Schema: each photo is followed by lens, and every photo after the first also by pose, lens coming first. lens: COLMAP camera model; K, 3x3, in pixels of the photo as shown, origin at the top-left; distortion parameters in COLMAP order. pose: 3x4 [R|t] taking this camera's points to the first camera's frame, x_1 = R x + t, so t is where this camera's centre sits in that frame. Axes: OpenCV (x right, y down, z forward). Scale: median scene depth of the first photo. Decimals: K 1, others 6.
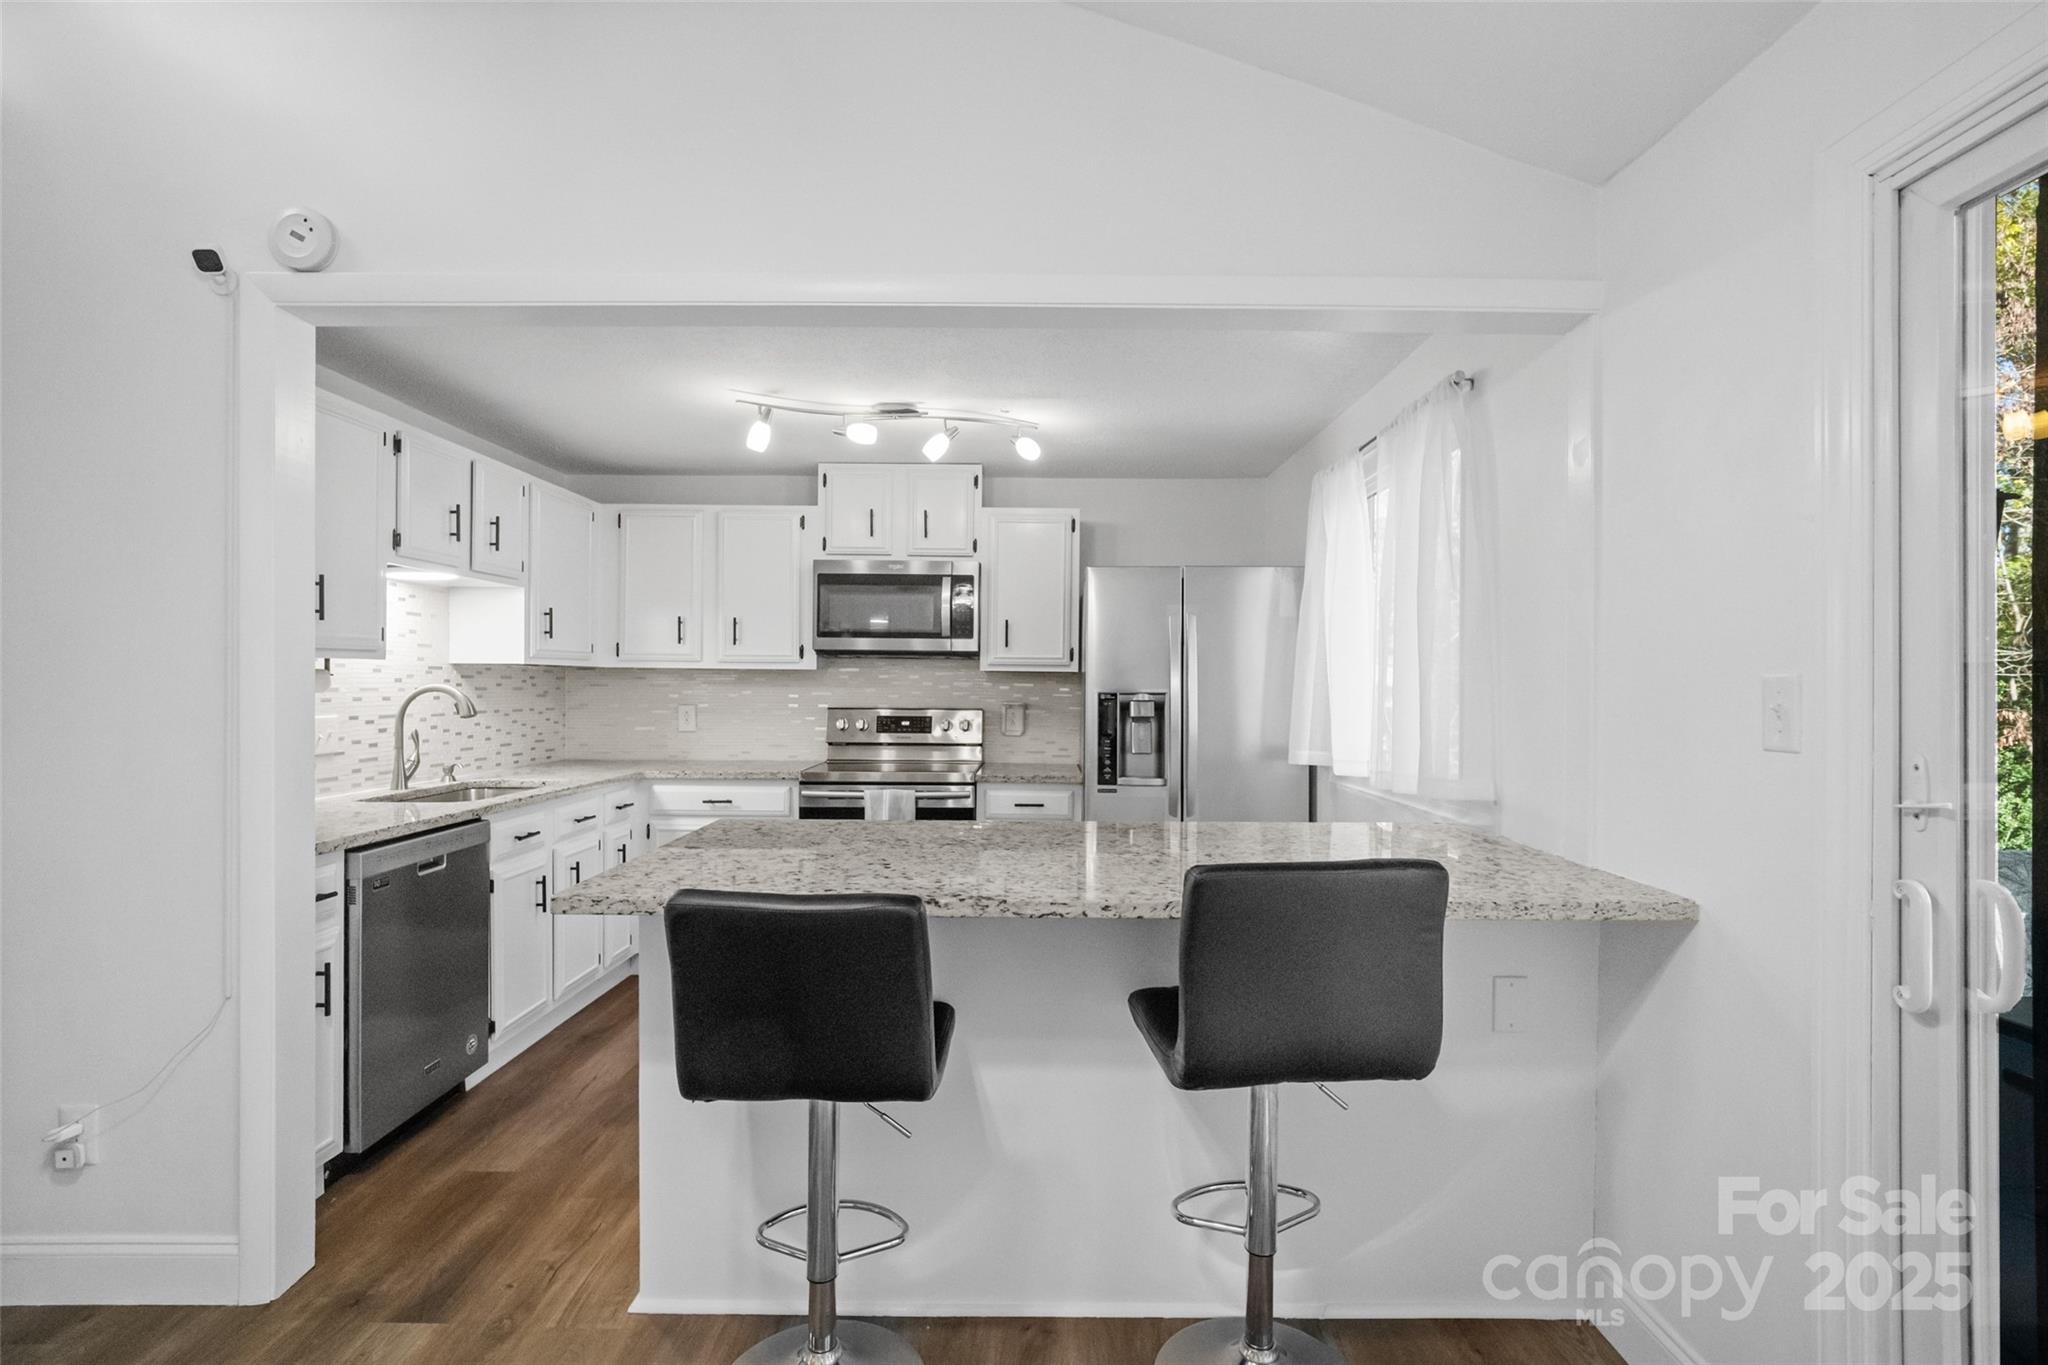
lens RADIAL K [[975.5, 0, 1024.0], [0, 975.5, 682.5], [0, 0, 1]] dist [0.001320, -0.000105]
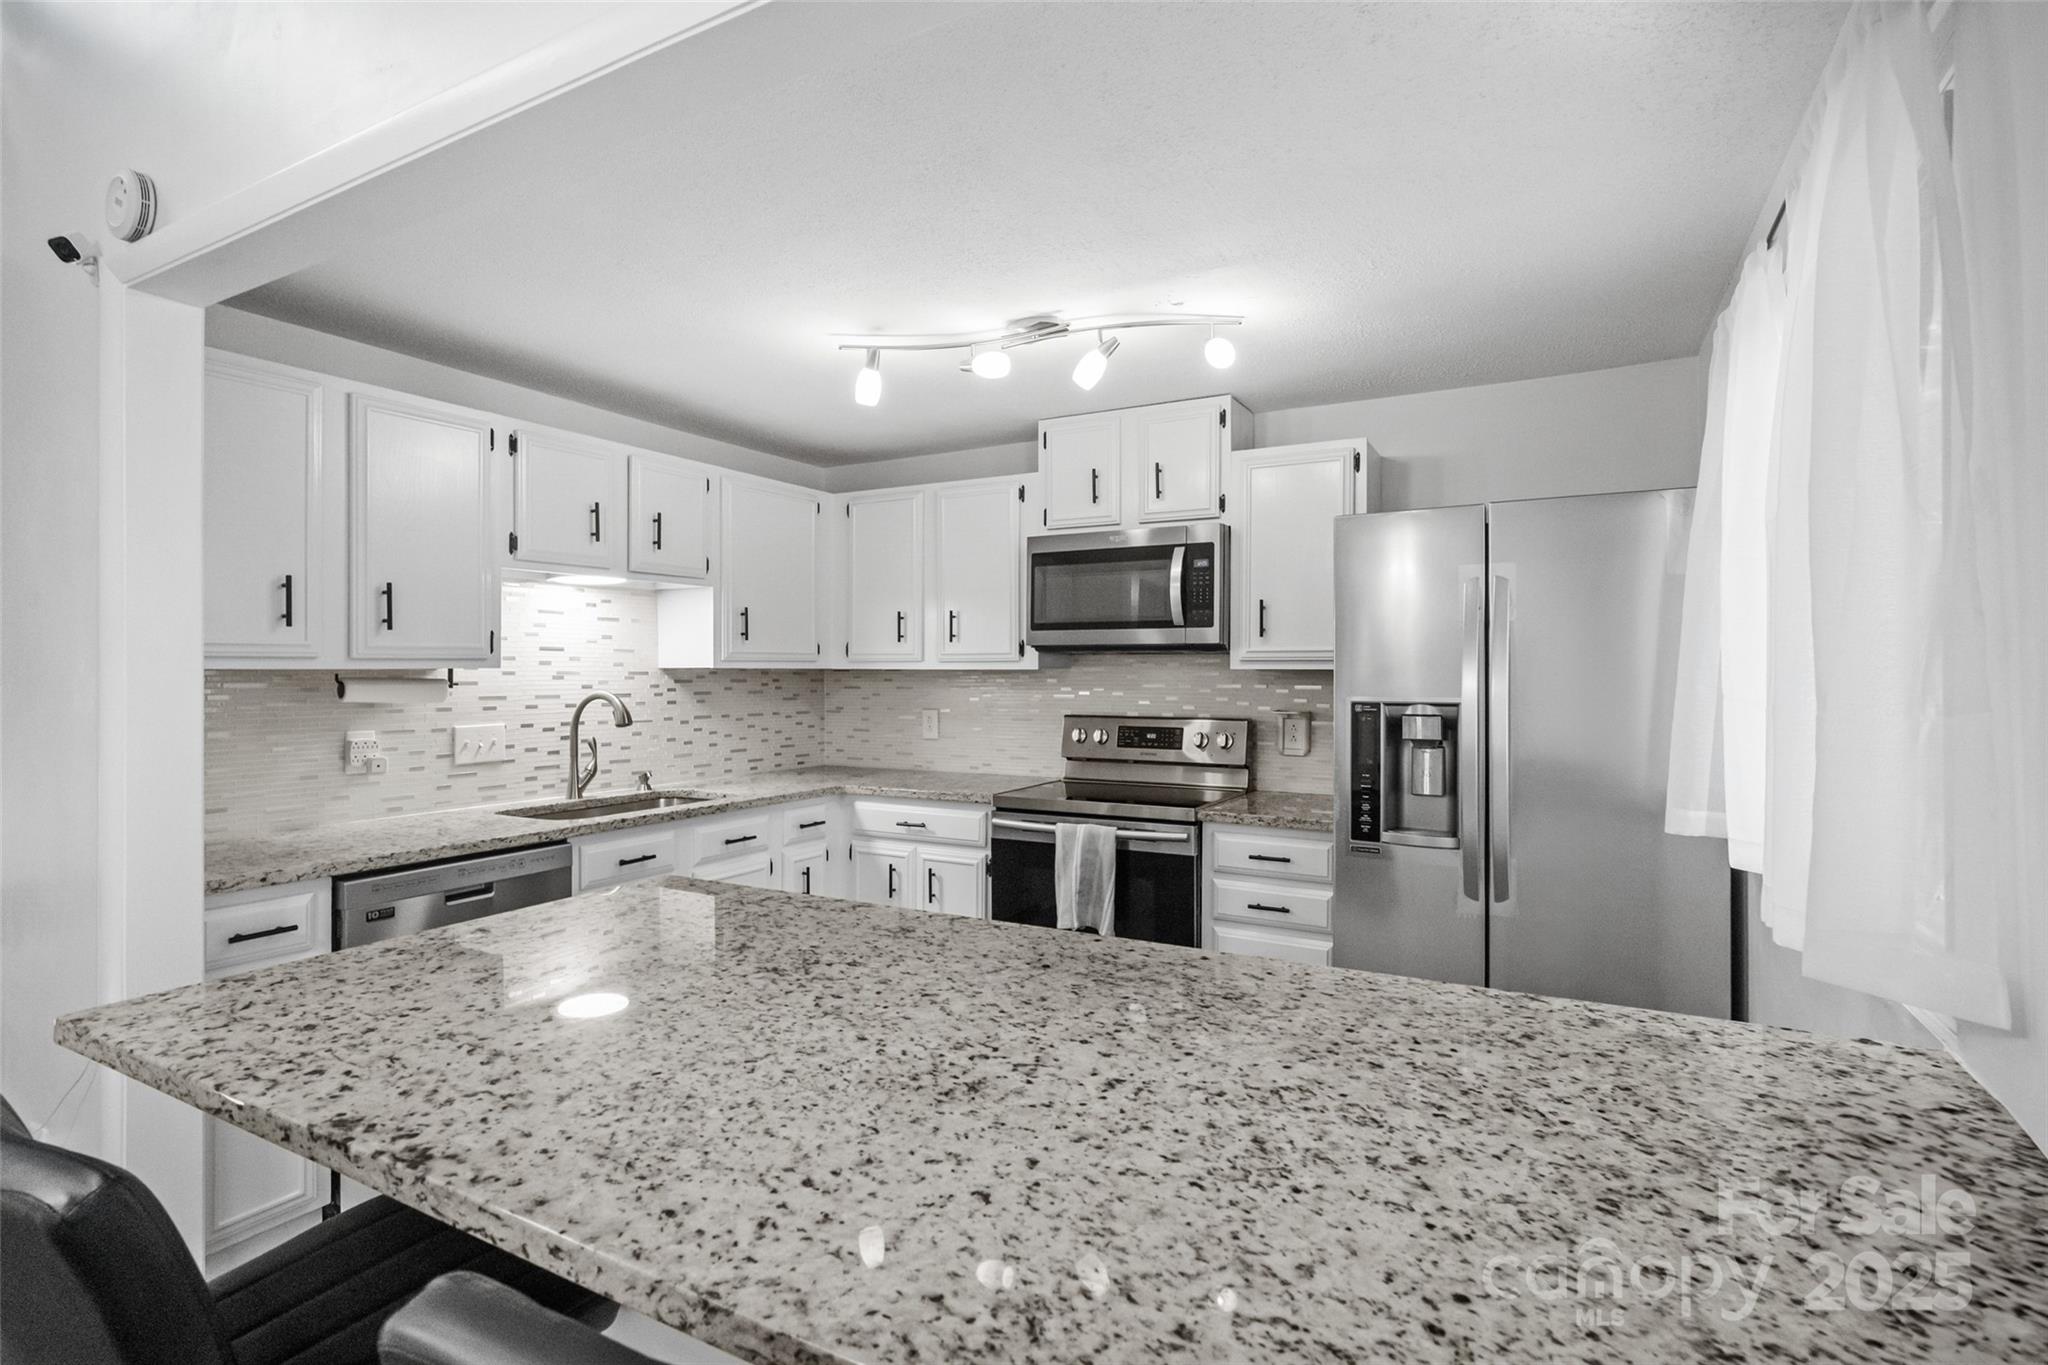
lens RADIAL K [[983.1, 0, 1035.6], [0, 983.1, 669.7], [0, 0, 1]] dist [-0.000172, 0.000720]
pose [[0.881234, -0.008296, -0.472608, 0.195064], [0.006657, 0.999965, -0.005140, -0.009657], [0.472634, 0.001384, 0.881258, 0.285230]]
